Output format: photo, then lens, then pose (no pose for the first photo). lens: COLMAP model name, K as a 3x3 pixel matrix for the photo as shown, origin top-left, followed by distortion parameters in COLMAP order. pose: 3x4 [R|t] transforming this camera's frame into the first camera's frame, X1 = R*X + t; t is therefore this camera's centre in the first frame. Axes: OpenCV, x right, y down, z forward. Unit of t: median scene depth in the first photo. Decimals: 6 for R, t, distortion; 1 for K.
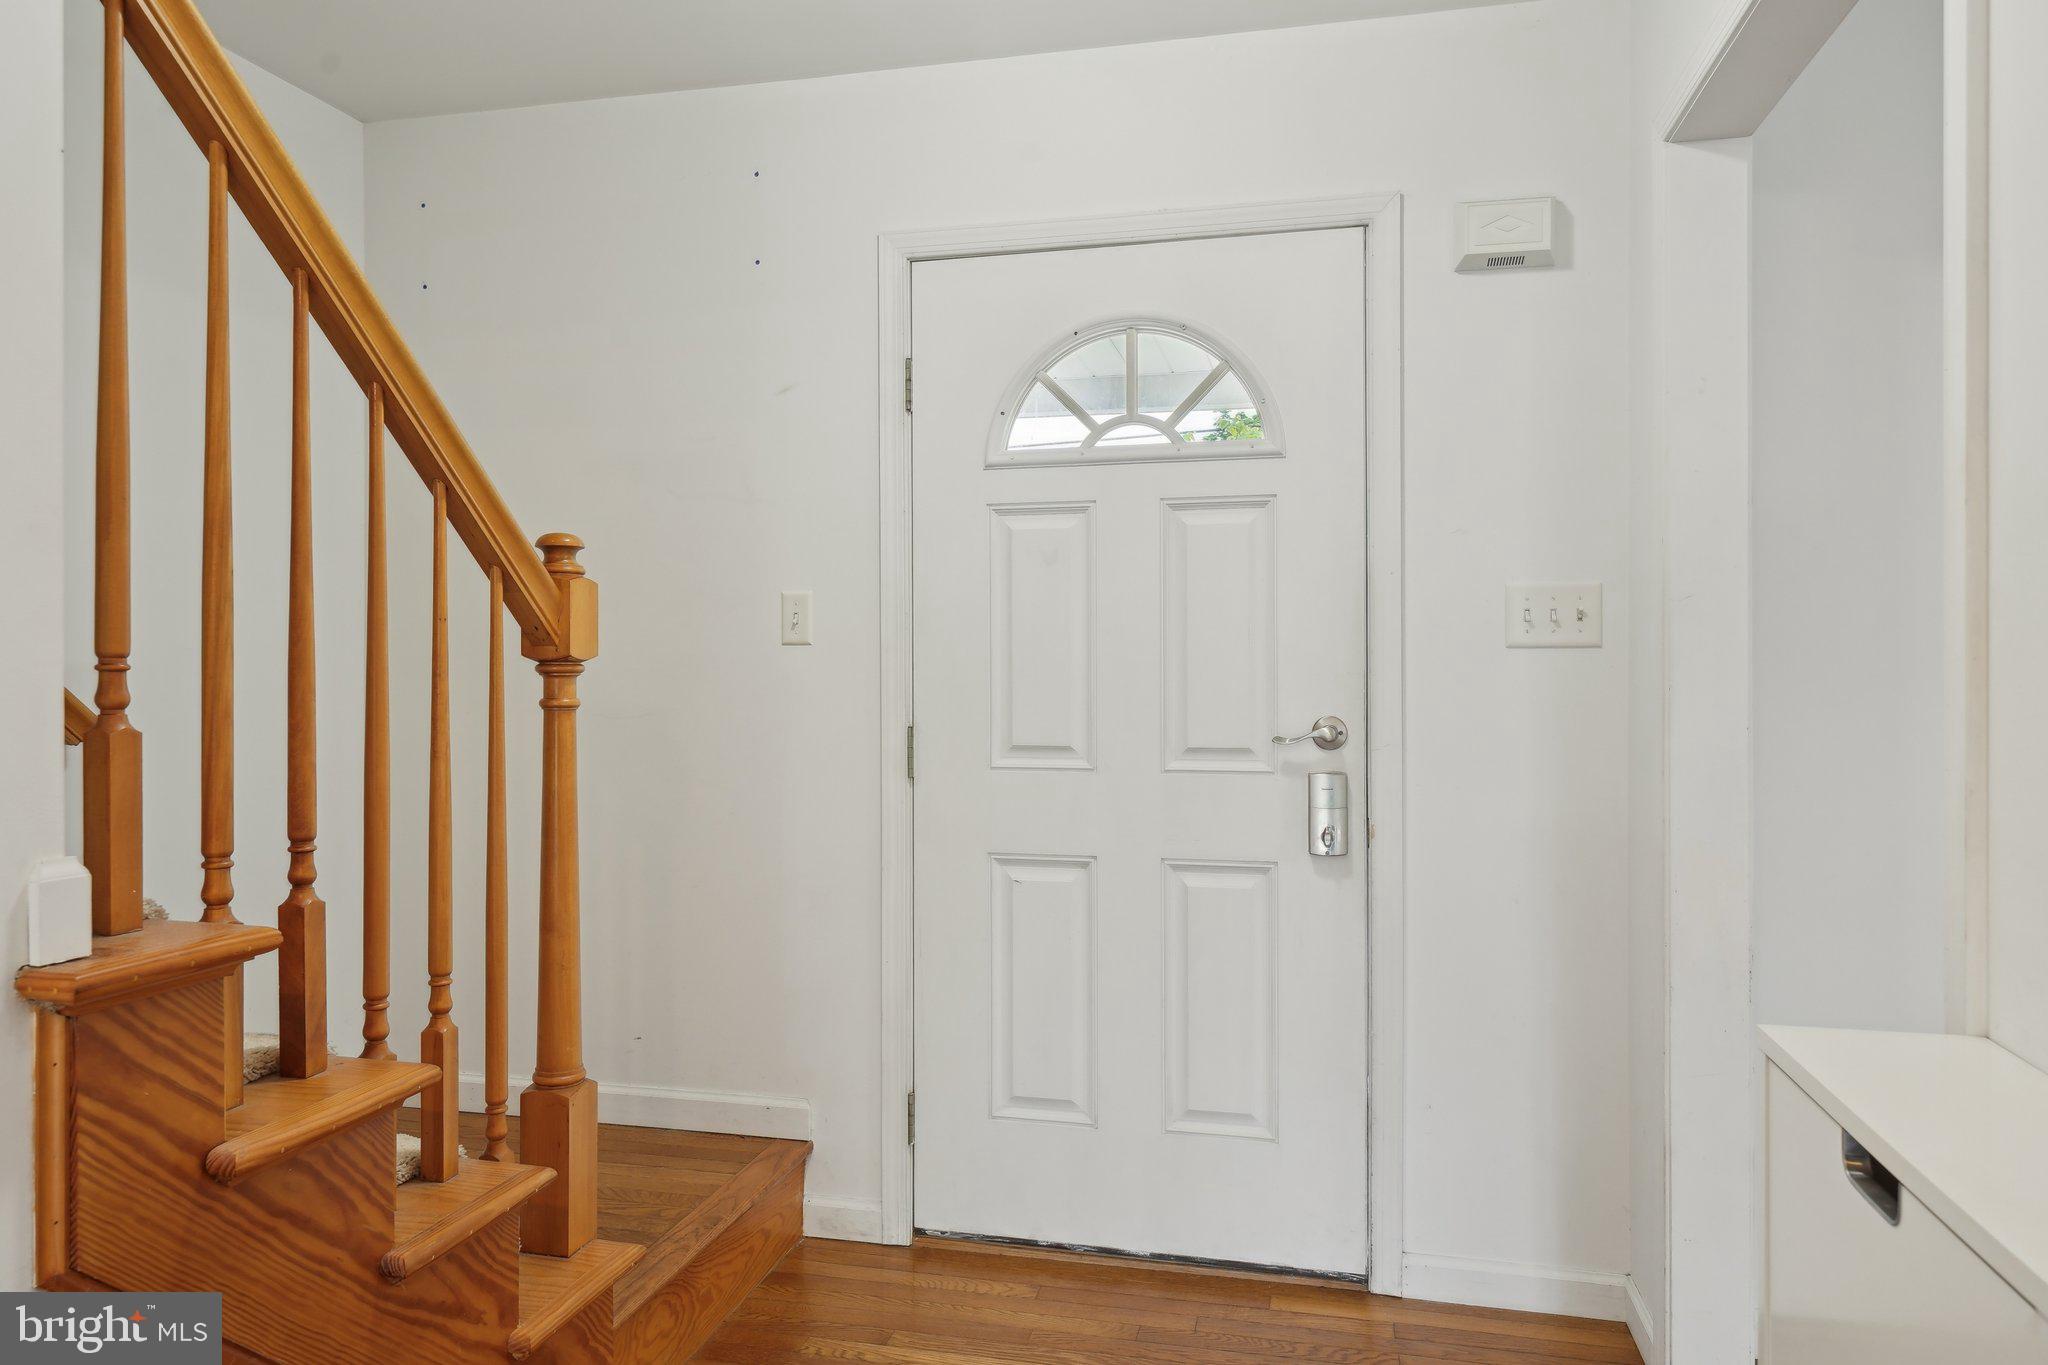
lens RADIAL K [[1406.2, 0, 1018.4], [0, 1406.2, 676.1], [0, 0, 1]] dist [0.000914, 0.001164]
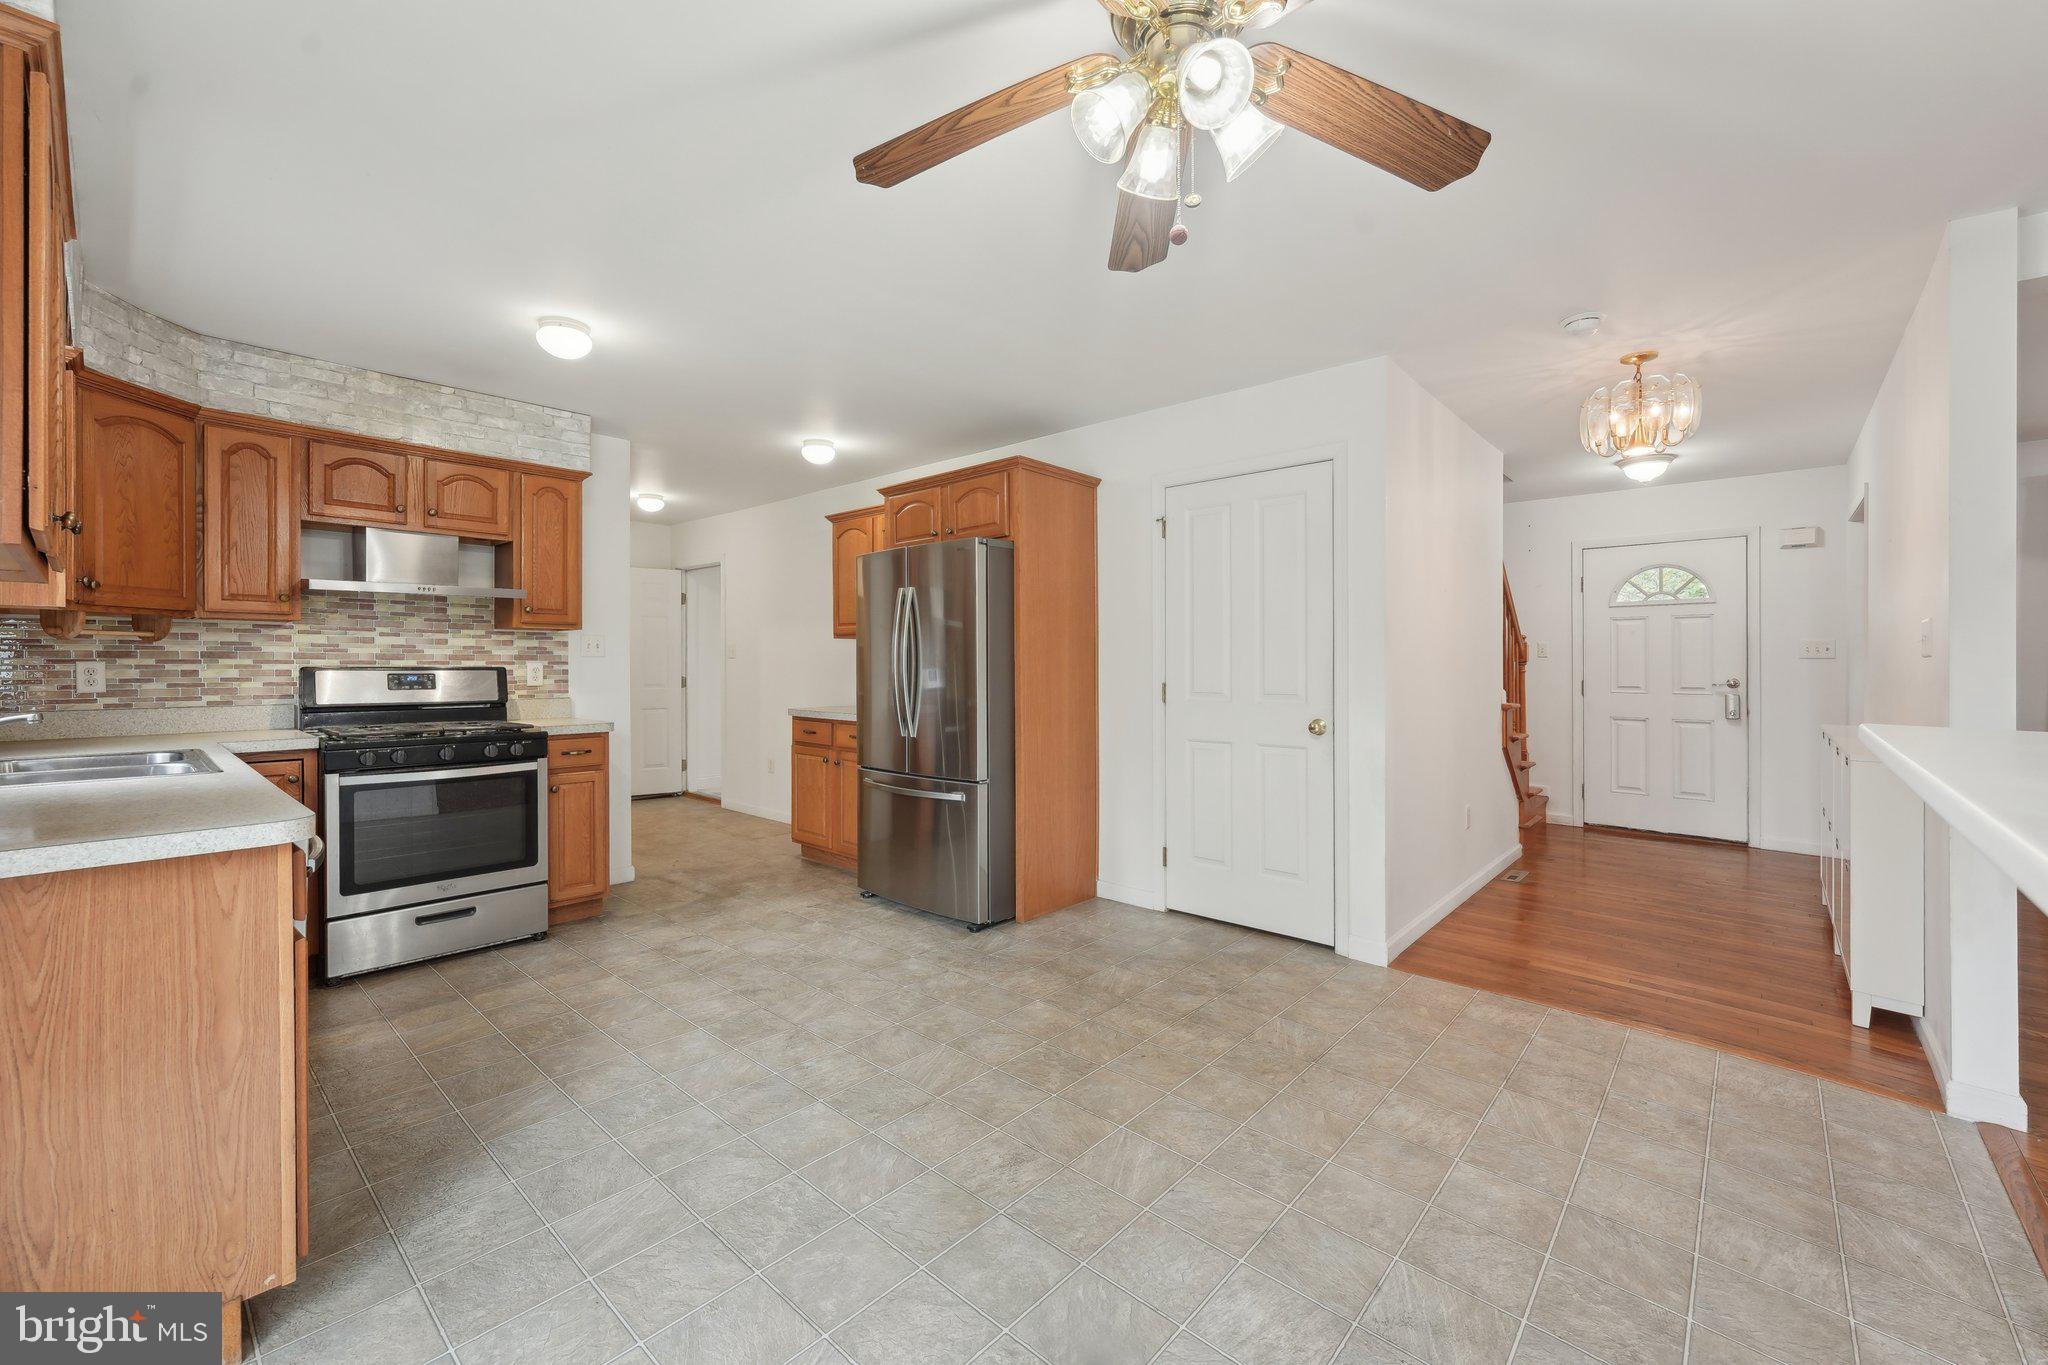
lens RADIAL K [[832.3, 0, 1030.6], [0, 832.3, 663.7], [0, 0, 1]] dist [-0.002487, 0.001064]
pose [[0.873697, 0.000903, -0.486469, -0.292450], [-0.004109, 0.999976, -0.005523, 0.010829], [0.486453, 0.006824, 0.873680, -1.615579]]
